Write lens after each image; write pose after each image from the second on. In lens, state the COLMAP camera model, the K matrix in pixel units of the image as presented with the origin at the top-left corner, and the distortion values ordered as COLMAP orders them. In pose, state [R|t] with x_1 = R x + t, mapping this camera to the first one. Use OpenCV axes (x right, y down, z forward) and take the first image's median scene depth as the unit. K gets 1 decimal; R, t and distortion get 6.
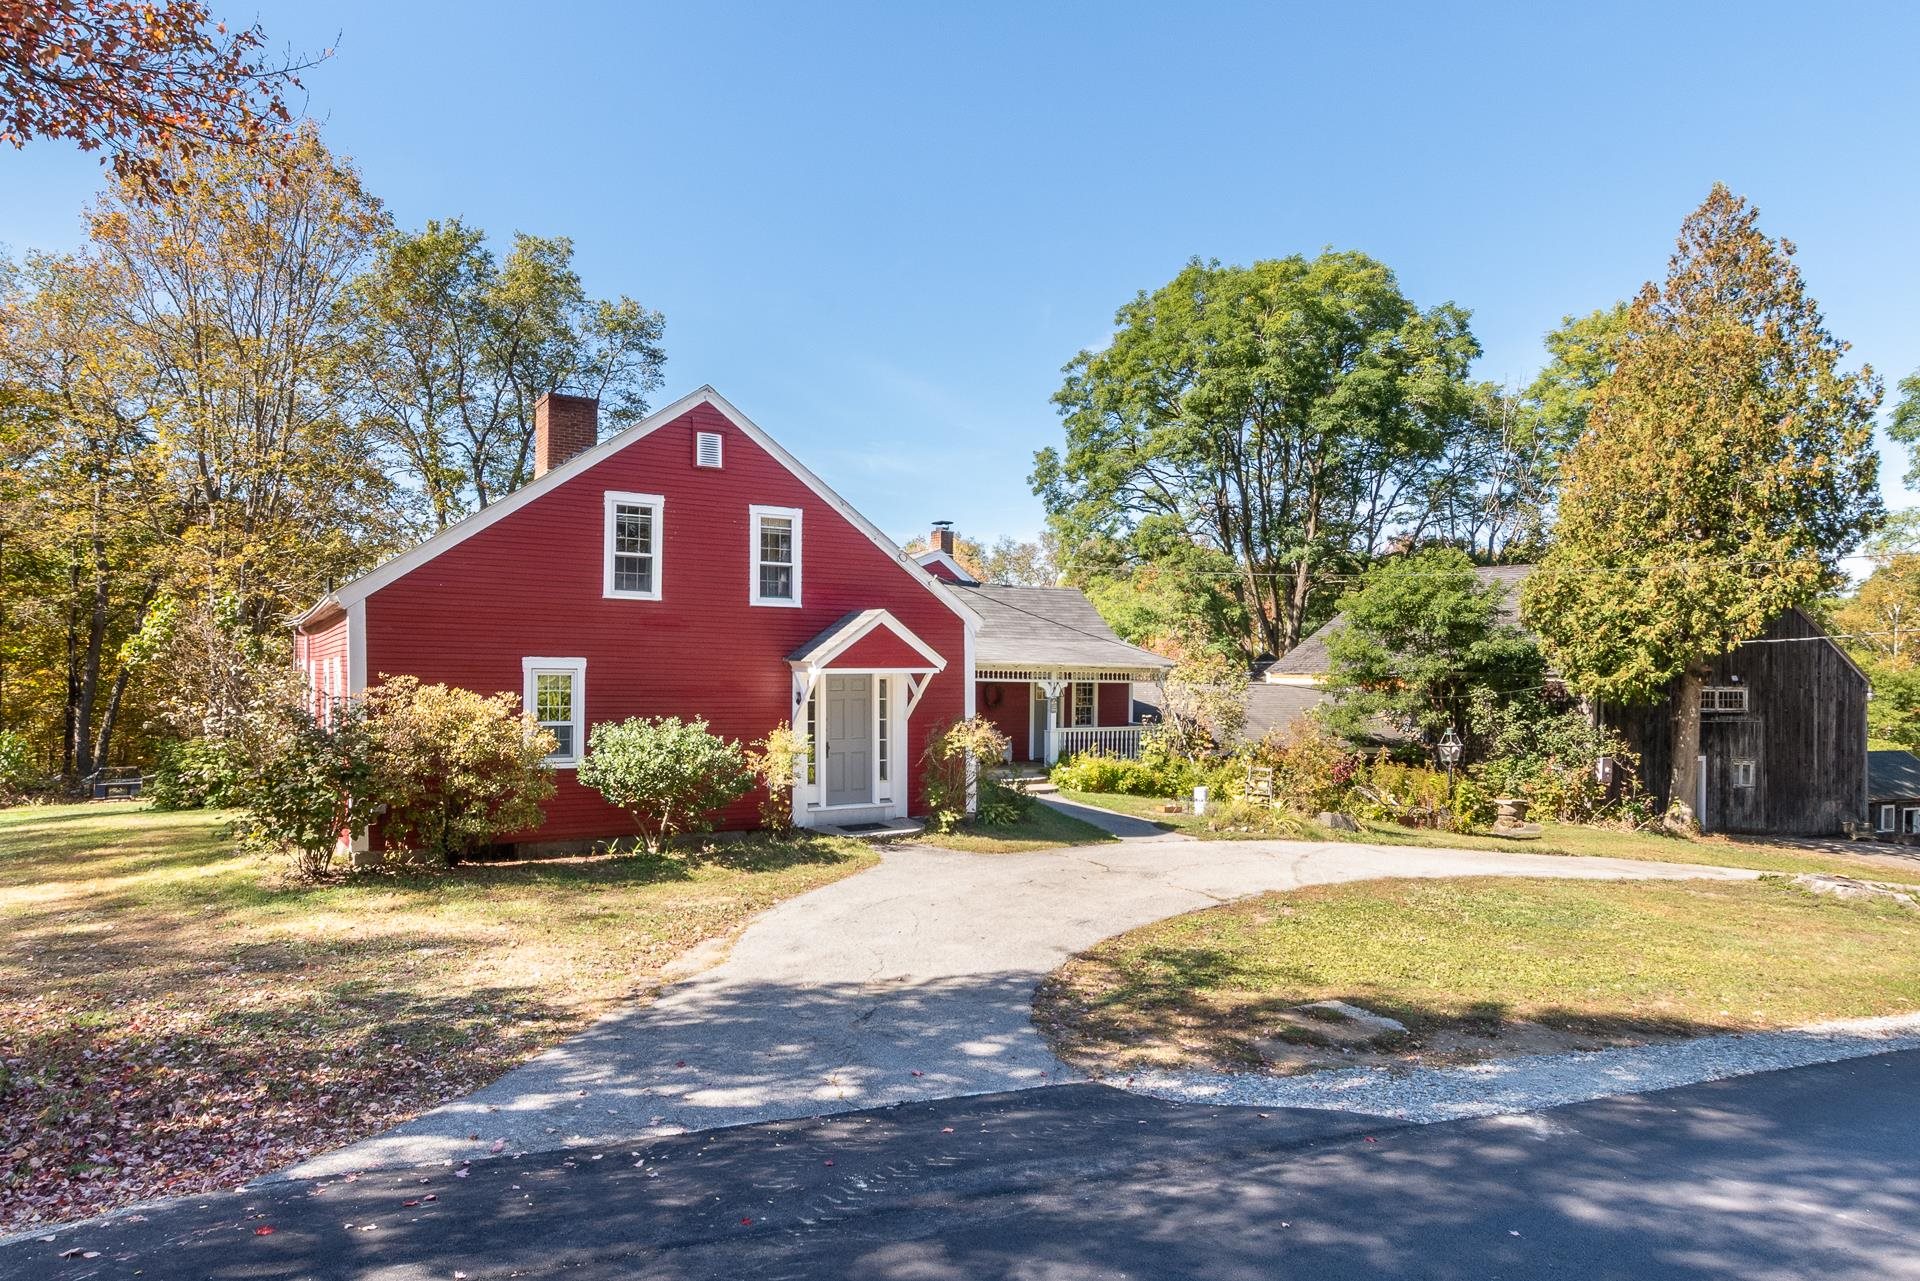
lens RADIAL K [[824.8, 0, 960.0], [0, 824.8, 640.5], [0, 0, 1]] dist [0.002113, 0.000402]
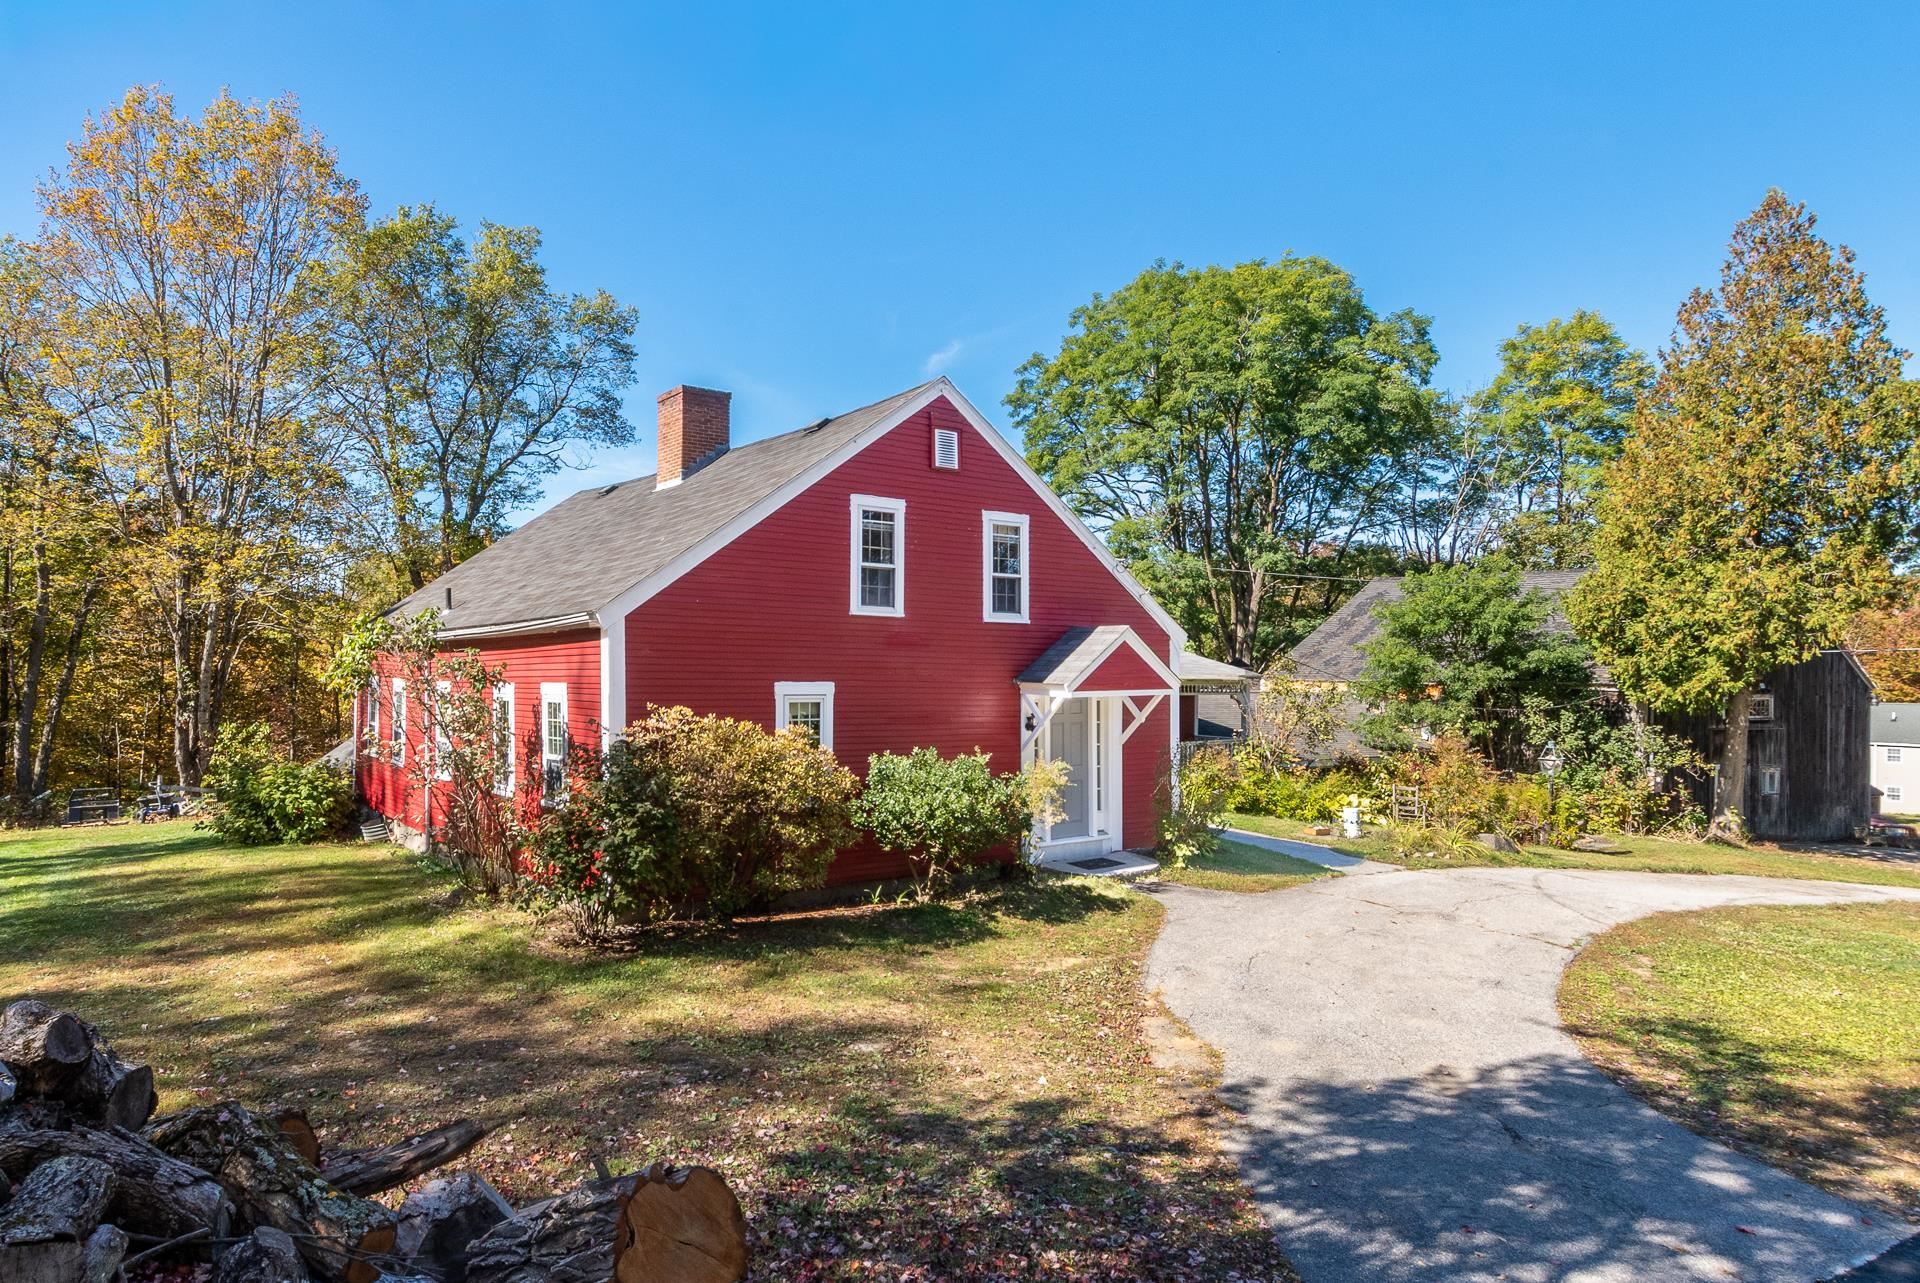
lens RADIAL K [[837.9, 0, 958.9], [0, 837.9, 651.5], [0, 0, 1]] dist [0.002045, 0.000064]
pose [[0.999240, -0.001804, 0.038929, -0.282907], [0.001574, 0.999981, 0.005943, -0.013602], [-0.038939, -0.005878, 0.999224, 0.074012]]
